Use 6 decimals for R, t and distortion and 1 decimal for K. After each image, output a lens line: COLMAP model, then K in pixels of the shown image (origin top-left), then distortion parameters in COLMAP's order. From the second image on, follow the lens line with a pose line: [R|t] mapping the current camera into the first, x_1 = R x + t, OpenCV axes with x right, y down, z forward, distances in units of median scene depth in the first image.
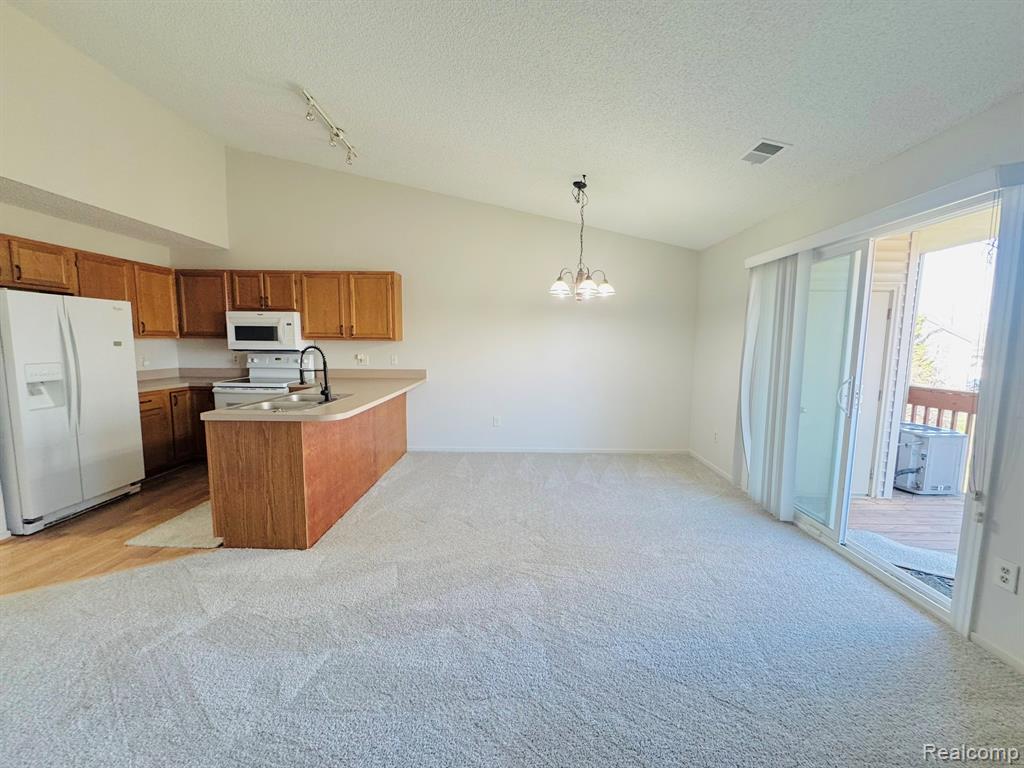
lens RADIAL K [[407.6, 0, 511.0], [0, 407.6, 381.5], [0, 0, 1]] dist [0.000273, -0.000347]
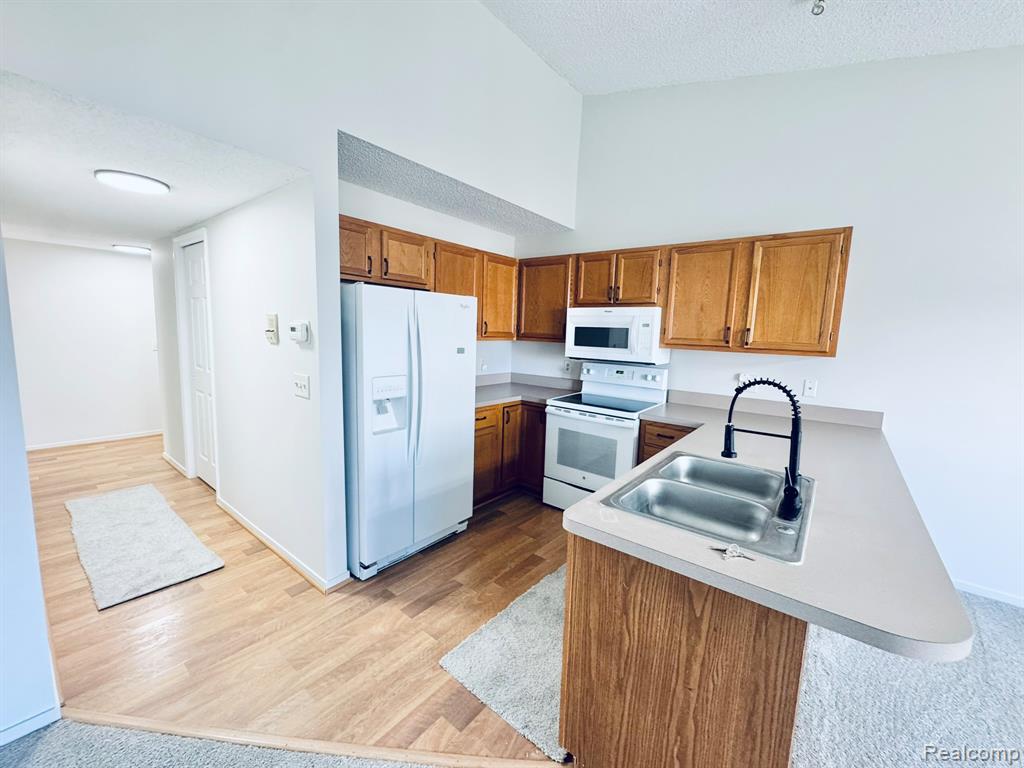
lens RADIAL K [[407.6, 0, 511.0], [0, 407.6, 381.5], [0, 0, 1]] dist [0.000273, -0.000347]
pose [[0.789220, 0.092255, -0.607142, -0.314782], [-0.086068, 0.995510, 0.039389, -0.056731], [0.608050, 0.021169, 0.793617, 0.338516]]
